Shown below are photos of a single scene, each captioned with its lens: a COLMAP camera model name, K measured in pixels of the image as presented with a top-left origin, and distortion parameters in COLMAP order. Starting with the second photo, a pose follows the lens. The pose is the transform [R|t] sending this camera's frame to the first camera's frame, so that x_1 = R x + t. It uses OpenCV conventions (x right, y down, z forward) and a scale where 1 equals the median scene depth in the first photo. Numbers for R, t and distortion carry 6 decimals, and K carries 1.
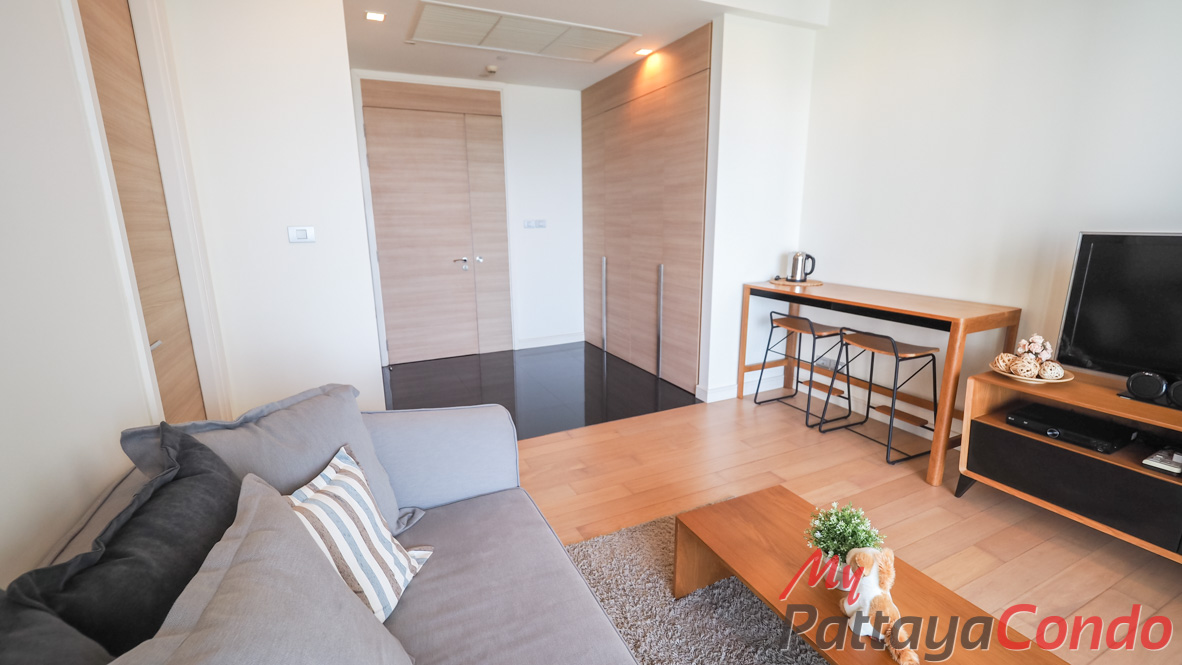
lens RADIAL K [[511.1, 0, 591.0], [0, 511.1, 332.5], [0, 0, 1]] dist [-0.000037, 0.000933]
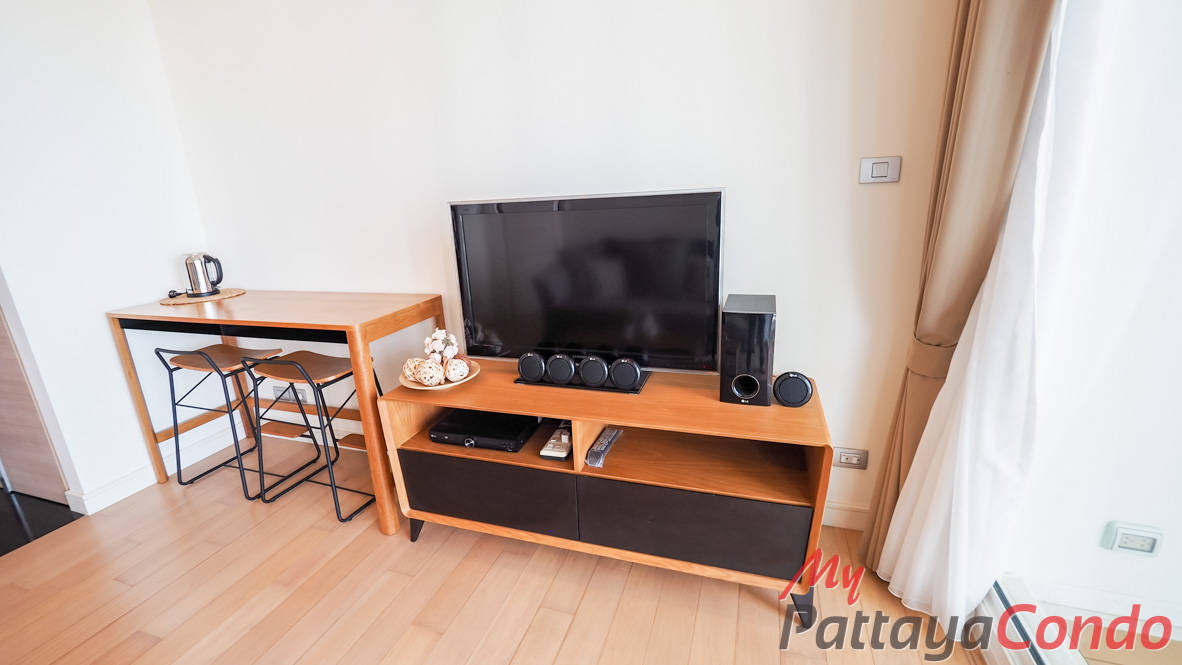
lens RADIAL K [[511.1, 0, 591.0], [0, 511.1, 332.5], [0, 0, 1]] dist [-0.000037, 0.000933]
pose [[0.700967, -0.218828, 0.678793, 0.442363], [0.203778, 0.973540, 0.103413, -0.023457], [-0.683461, 0.065834, 0.727012, 0.207358]]
